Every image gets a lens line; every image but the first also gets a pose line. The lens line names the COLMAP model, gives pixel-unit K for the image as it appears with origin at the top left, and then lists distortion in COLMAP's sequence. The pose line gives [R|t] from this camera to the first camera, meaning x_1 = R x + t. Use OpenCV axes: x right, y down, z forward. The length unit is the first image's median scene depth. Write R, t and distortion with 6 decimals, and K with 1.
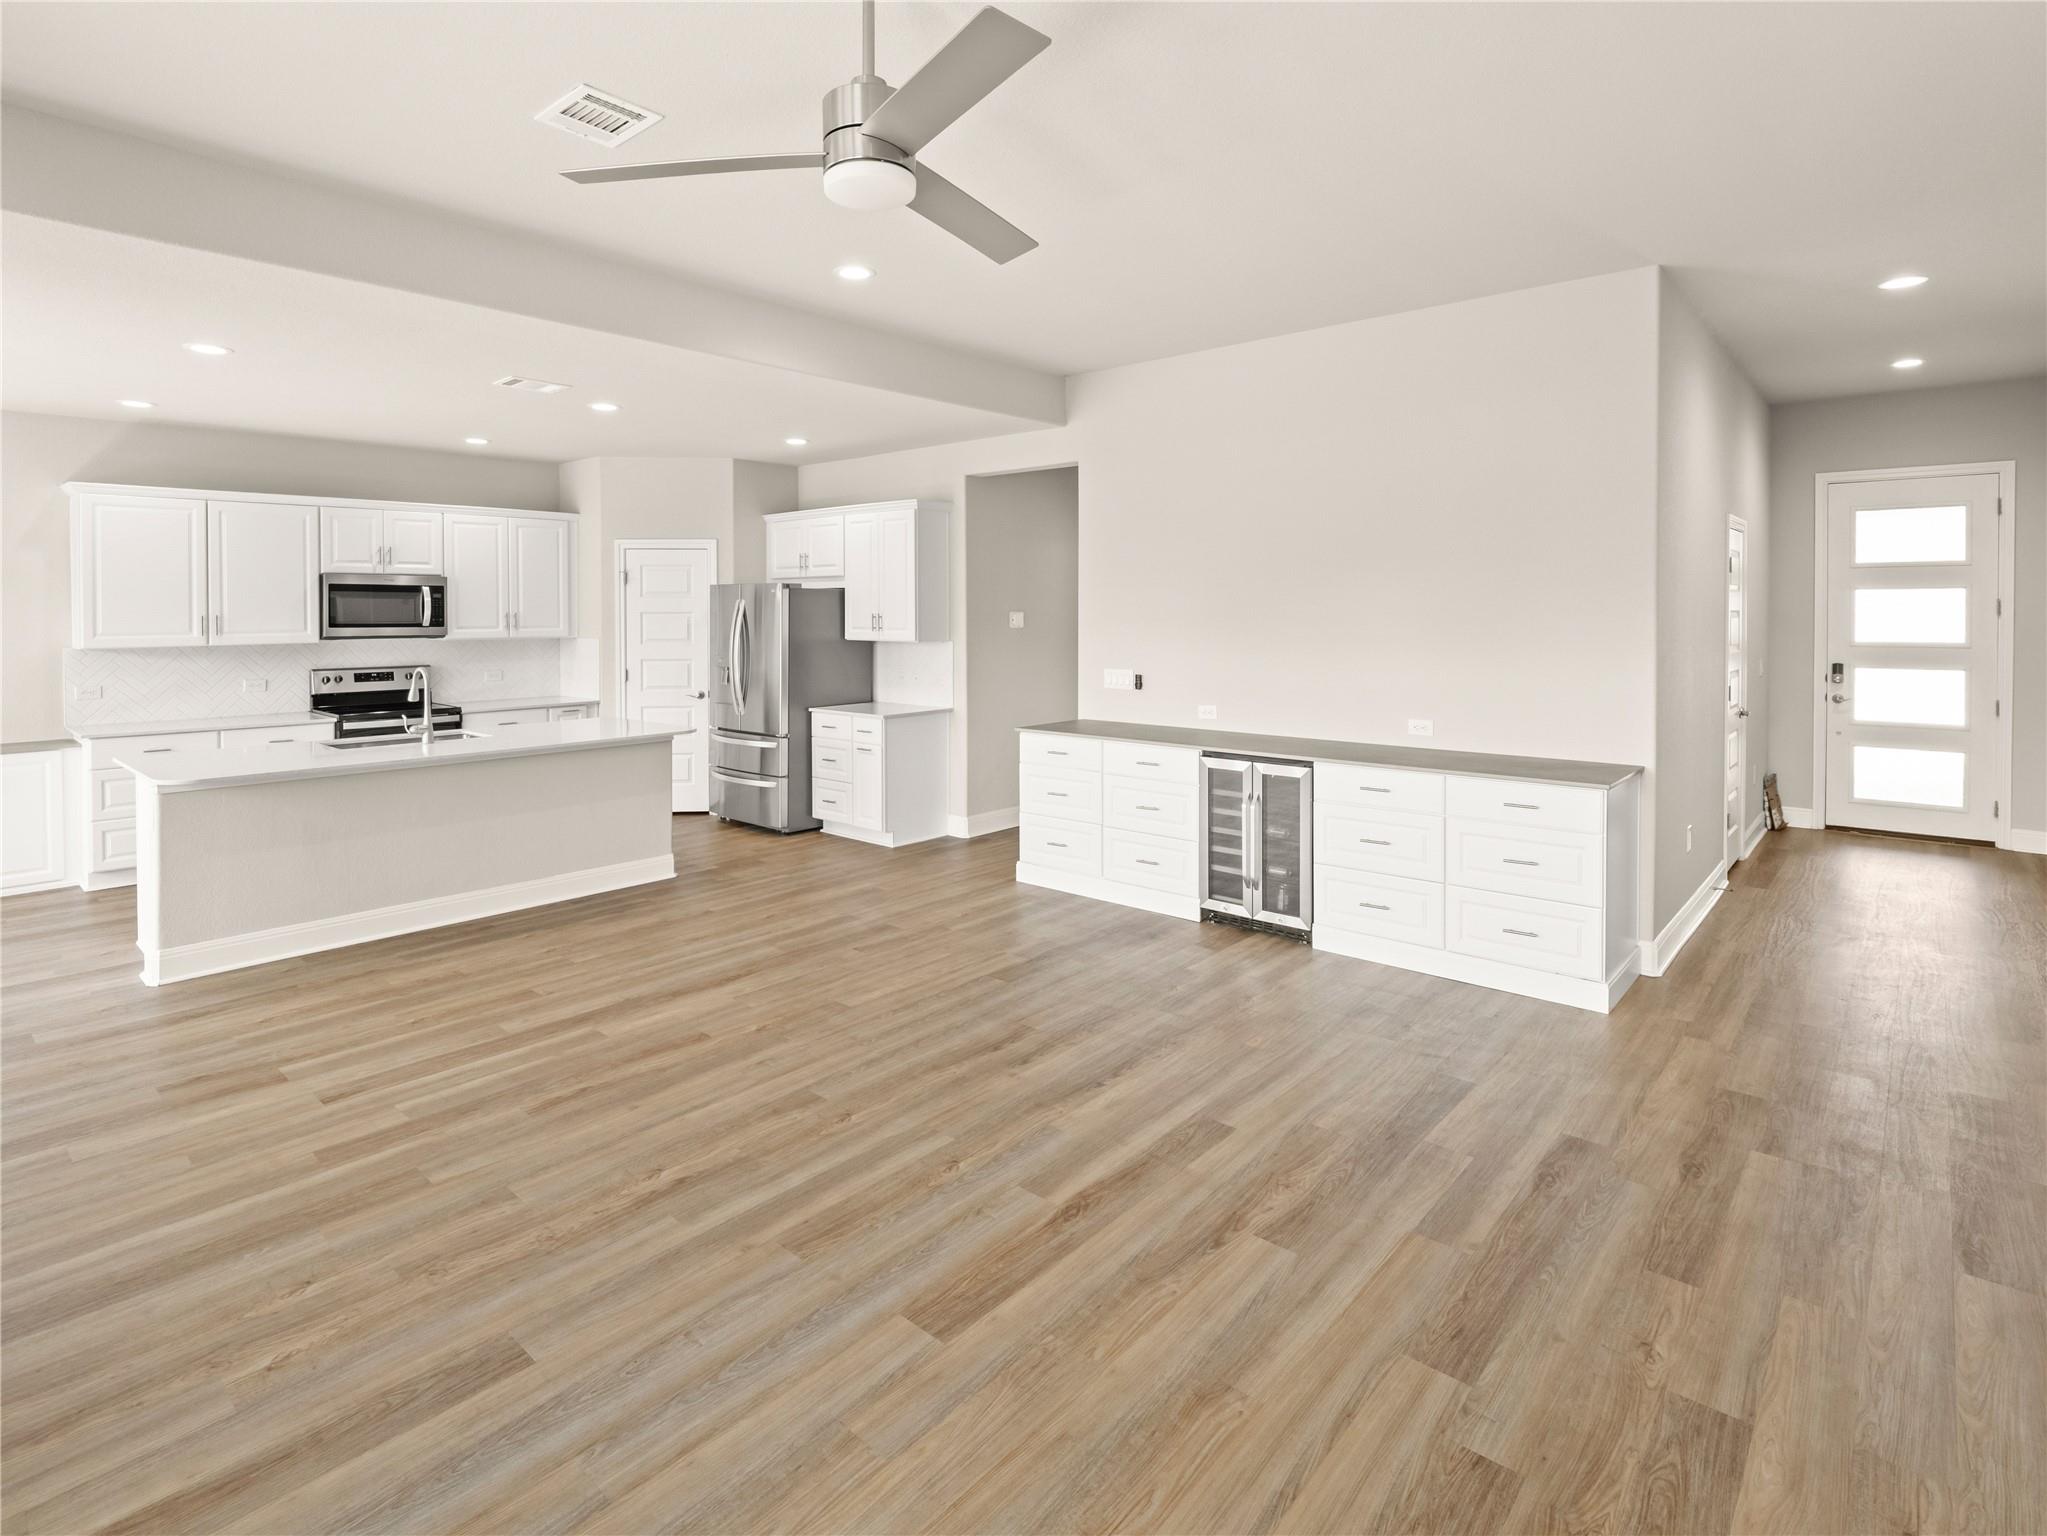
lens RADIAL K [[1093.8, 0, 1029.7], [0, 1093.8, 753.7], [0, 0, 1]] dist [-0.013656, -0.001699]
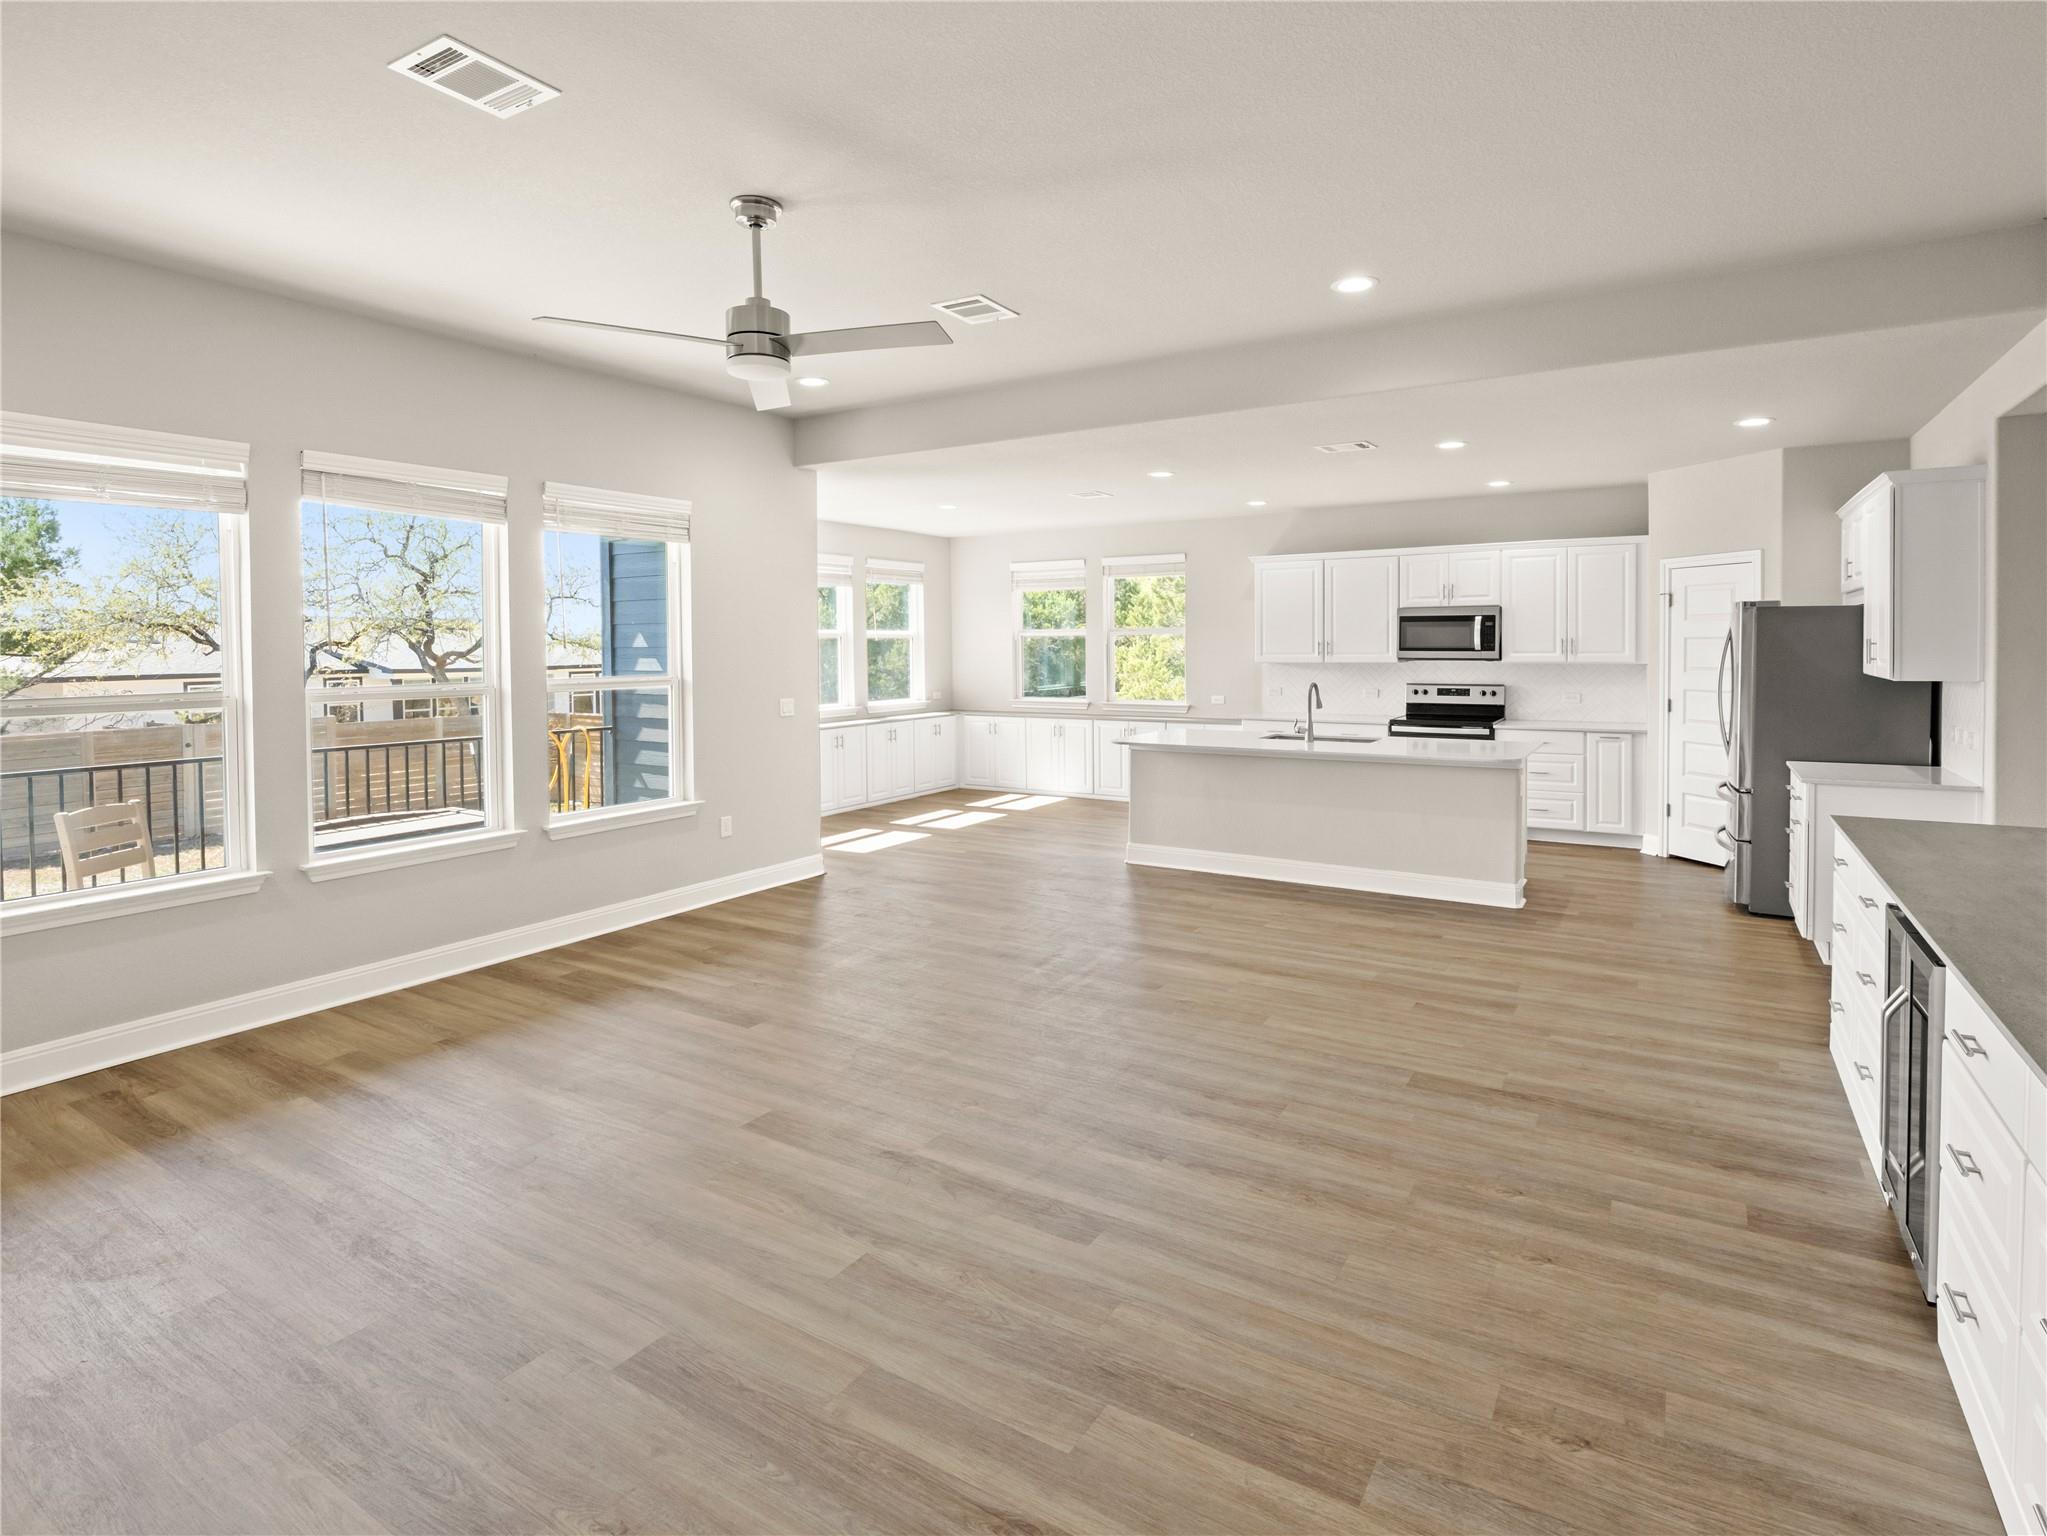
lens RADIAL K [[1012.0, 0, 1043.1], [0, 1012.0, 767.1], [0, 0, 1]] dist [-0.004965, -0.000751]
pose [[0.152390, 0.122592, -0.980688, 0.501049], [-0.120445, 0.987185, 0.104688, -0.058518], [0.980954, 0.102165, 0.165202, 0.434212]]
